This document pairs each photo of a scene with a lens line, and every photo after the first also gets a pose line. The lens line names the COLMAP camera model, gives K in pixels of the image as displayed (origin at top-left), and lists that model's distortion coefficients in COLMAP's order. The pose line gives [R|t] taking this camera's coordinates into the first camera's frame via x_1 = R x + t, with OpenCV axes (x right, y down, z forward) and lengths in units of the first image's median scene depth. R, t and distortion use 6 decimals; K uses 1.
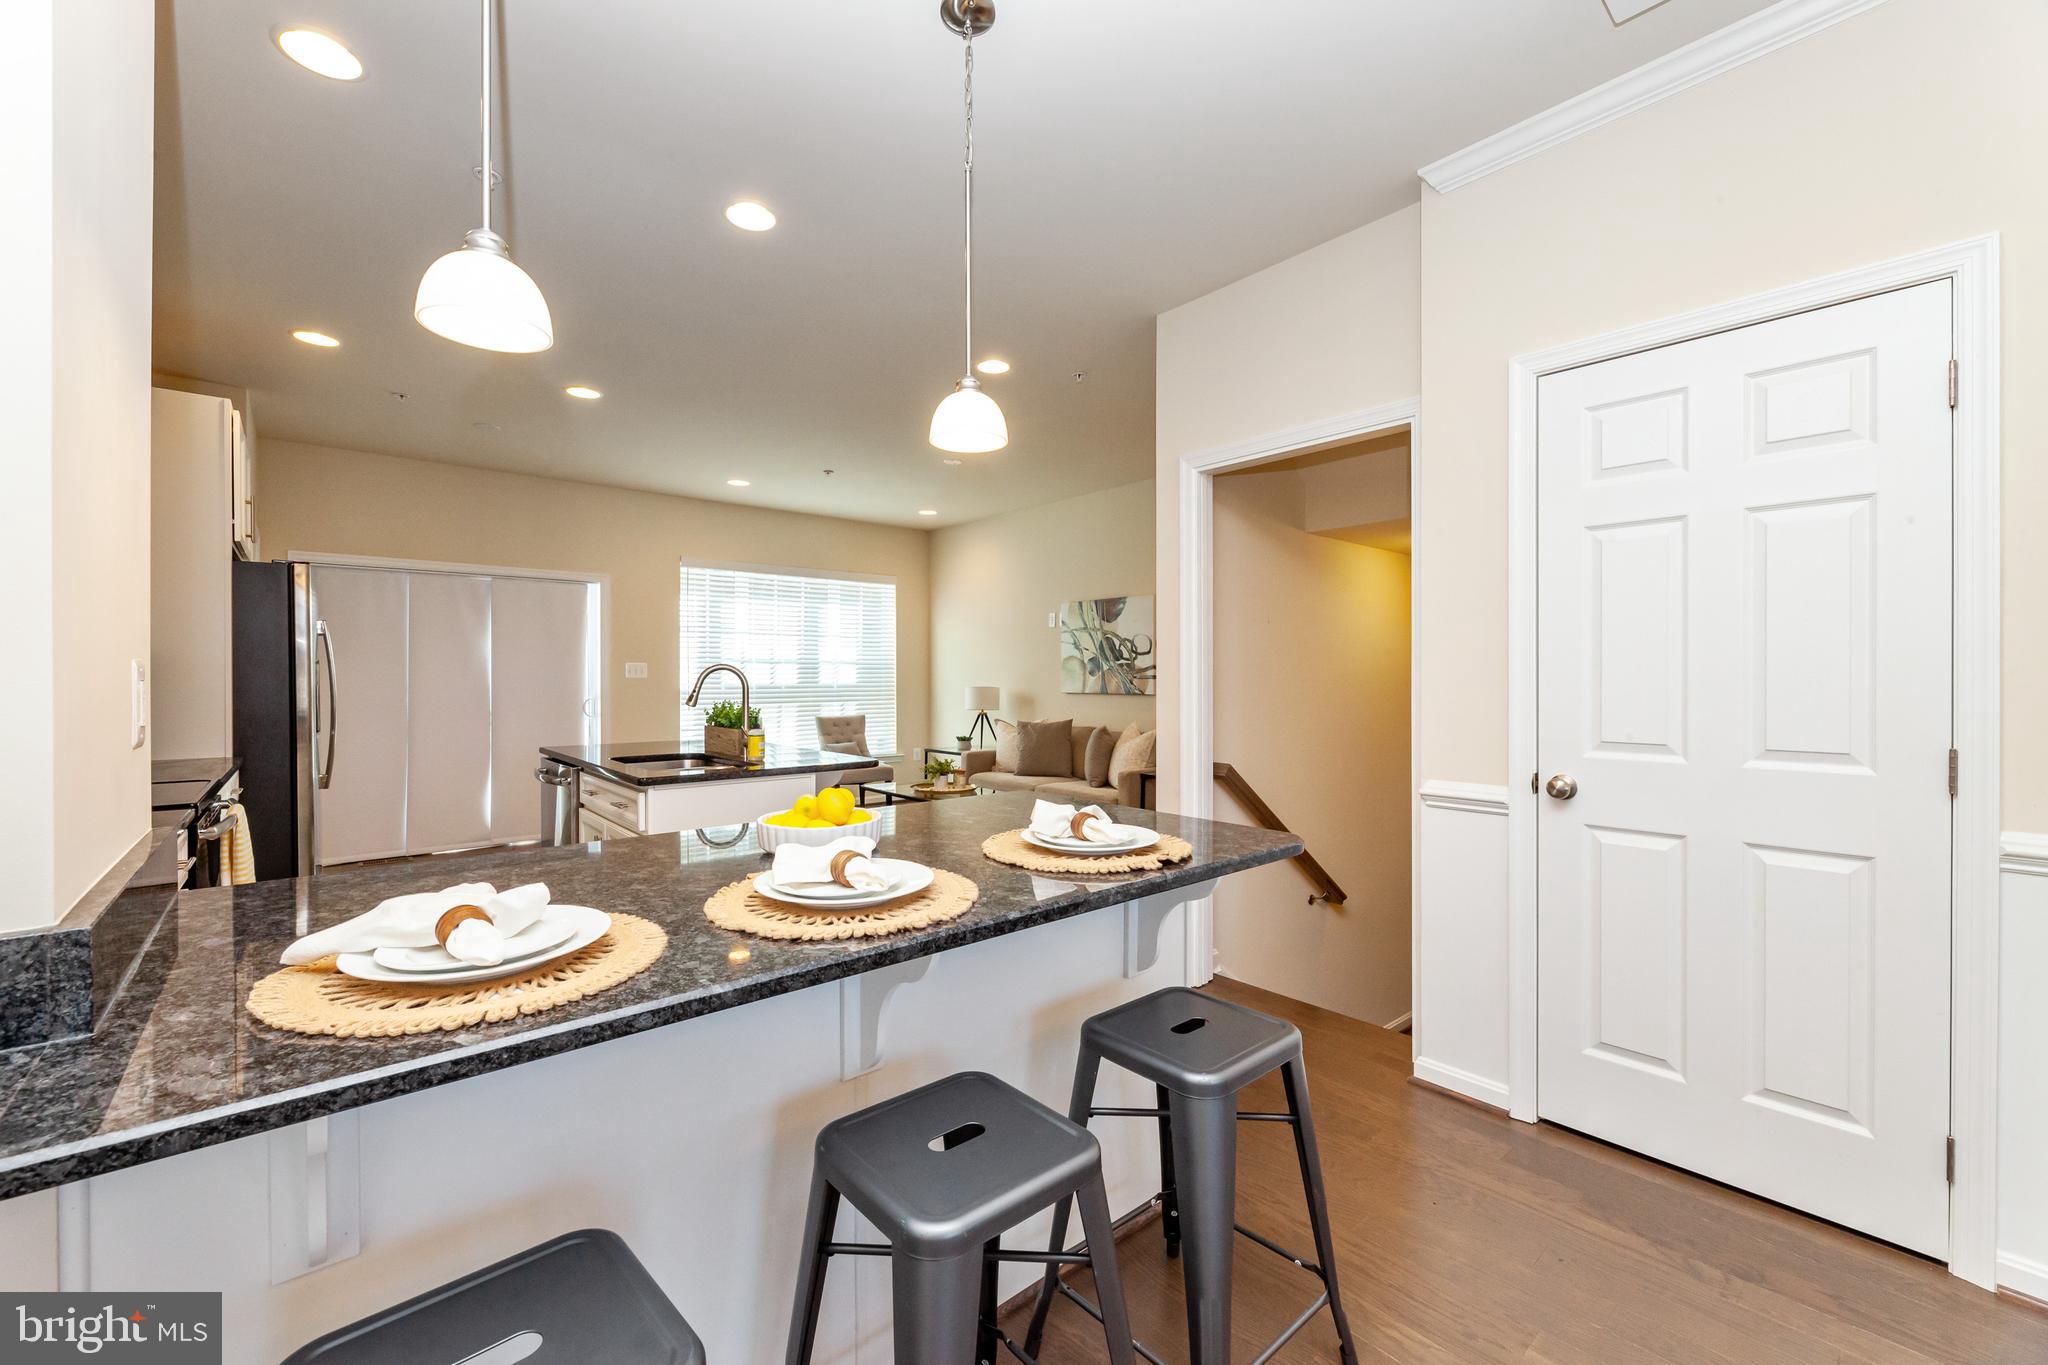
lens RADIAL K [[838.8, 0, 1022.8], [0, 838.8, 681.1], [0, 0, 1]] dist [-0.001373, -0.001236]
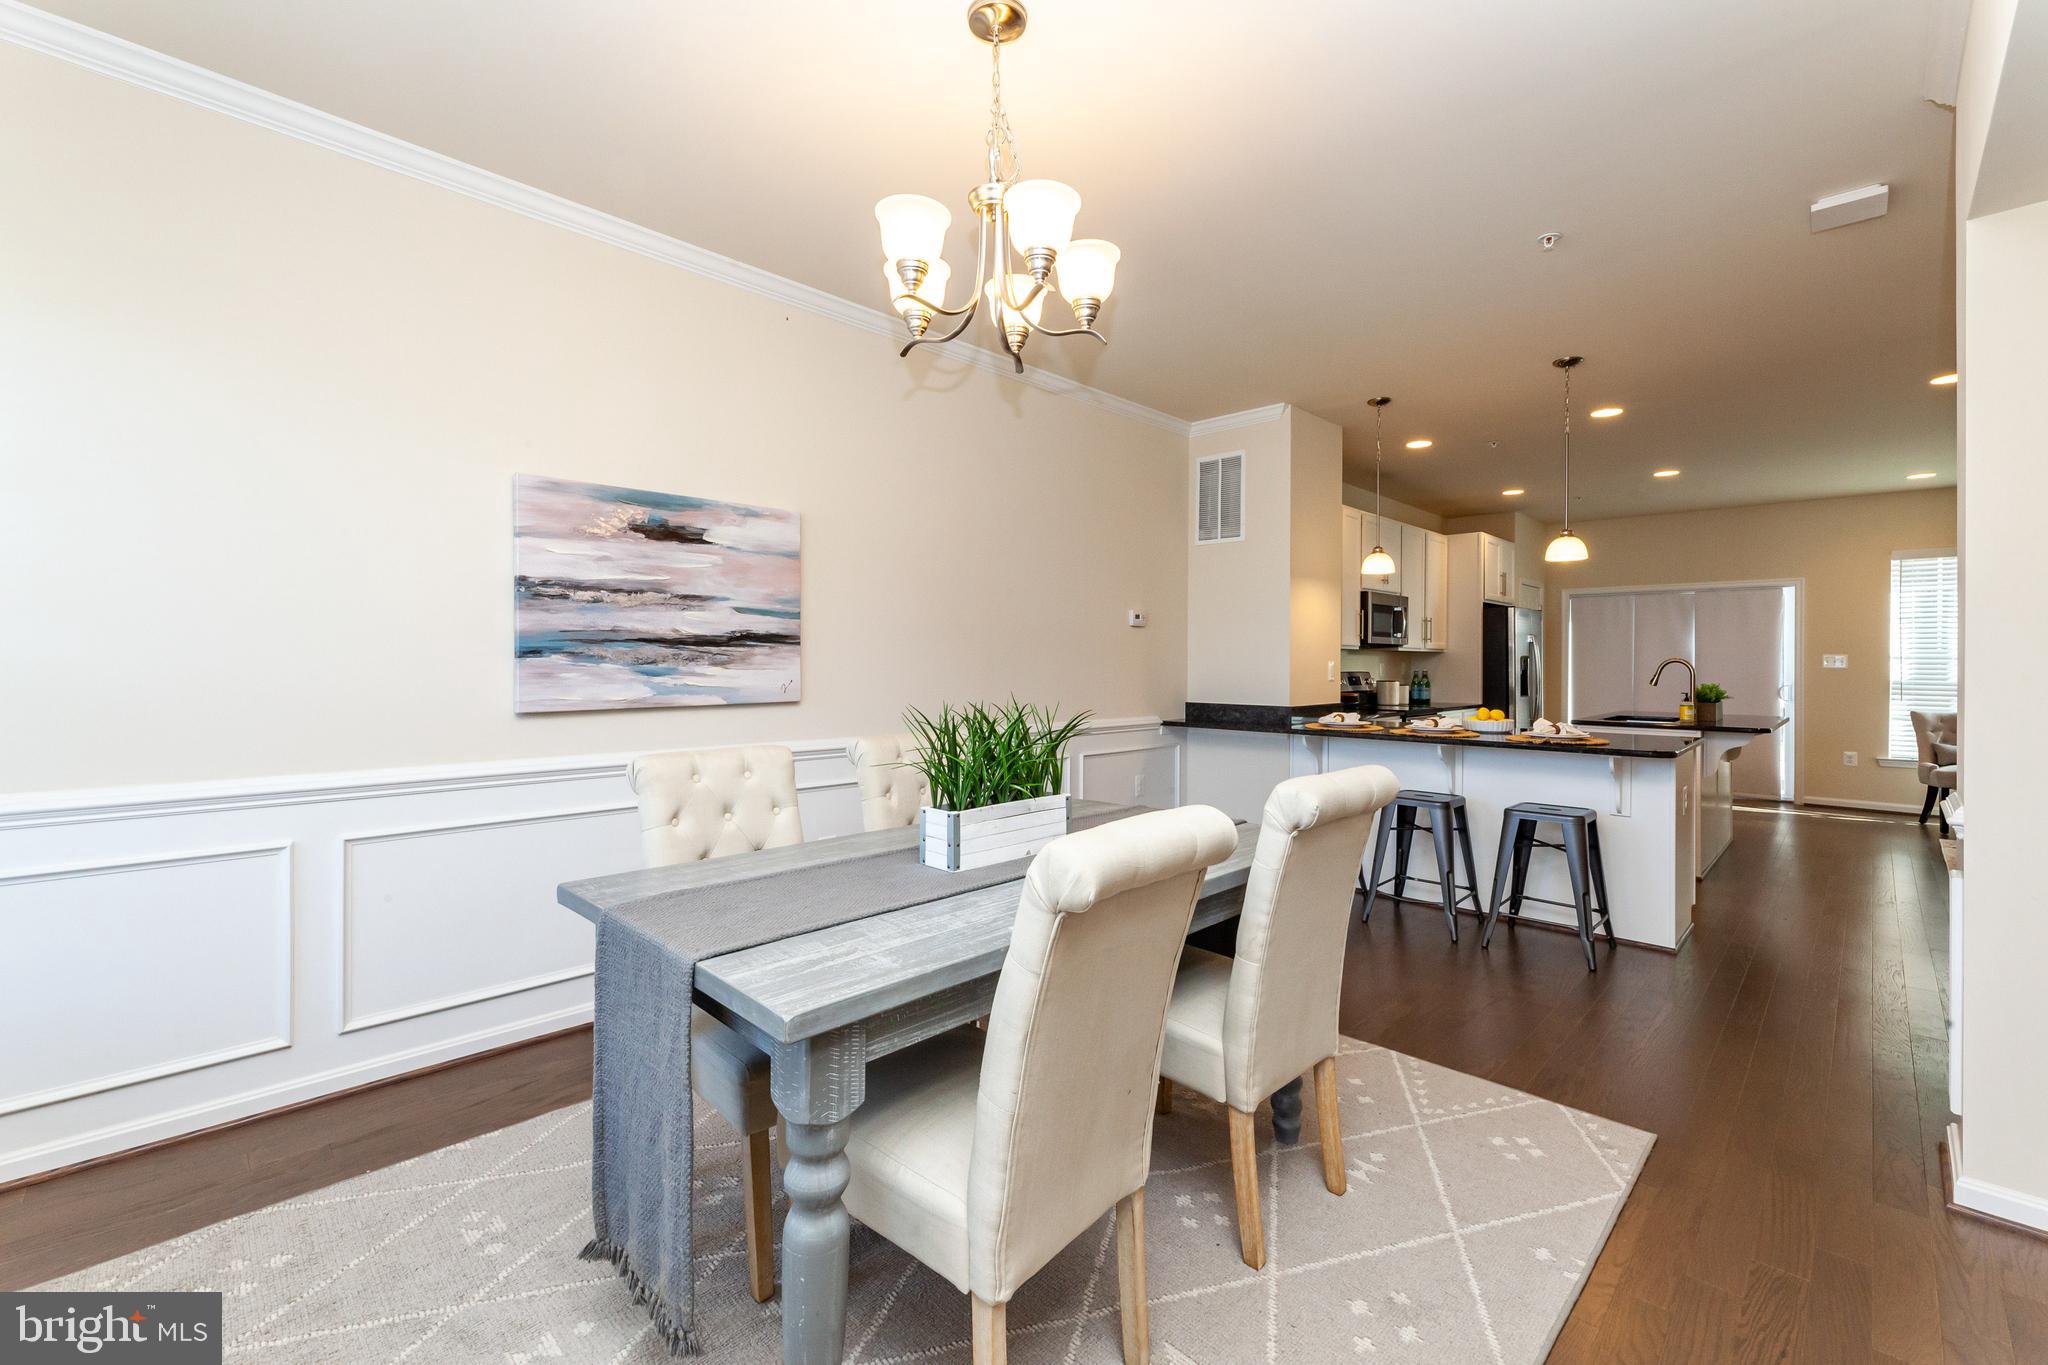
lens RADIAL K [[838.8, 0, 1020.0], [0, 838.8, 663.6], [0, 0, 1]] dist [-0.001373, -0.001236]
pose [[0.070193, 0.001091, -0.997533, 0.560872], [-0.012098, 0.999927, 0.000242, 0.002621], [0.997460, 0.012051, 0.070201, -0.142104]]
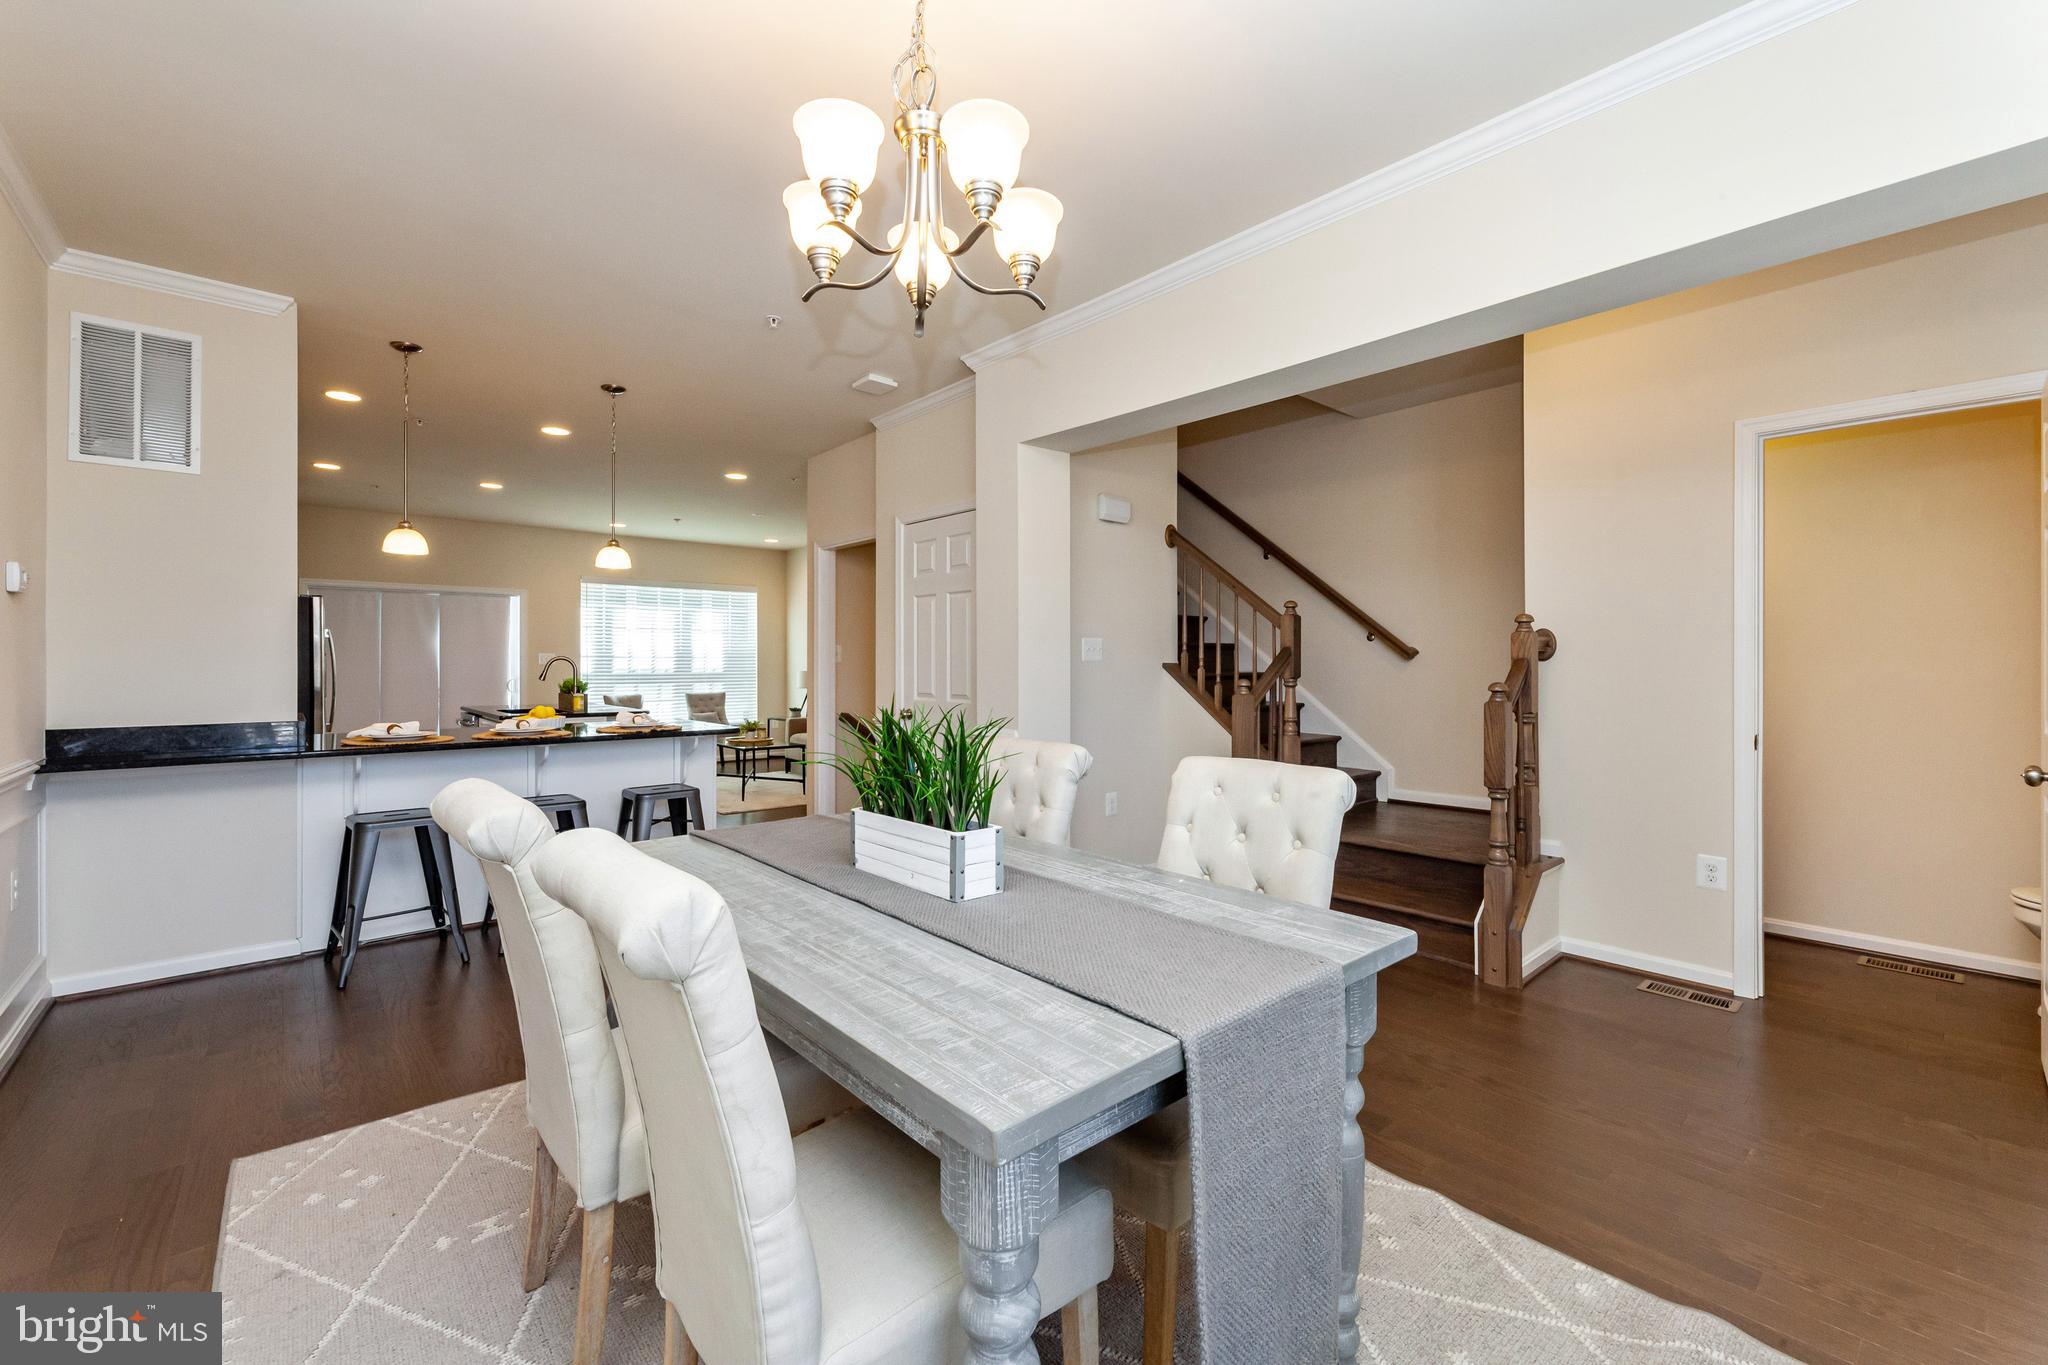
lens RADIAL K [[838.8, 0, 1013.2], [0, 838.8, 656.6], [0, 0, 1]] dist [-0.001373, -0.001236]
pose [[0.999904, -0.001399, 0.013806, 0.287587], [0.001609, 0.999884, -0.015165, 0.005340], [-0.013784, 0.015186, 0.999790, -0.390230]]
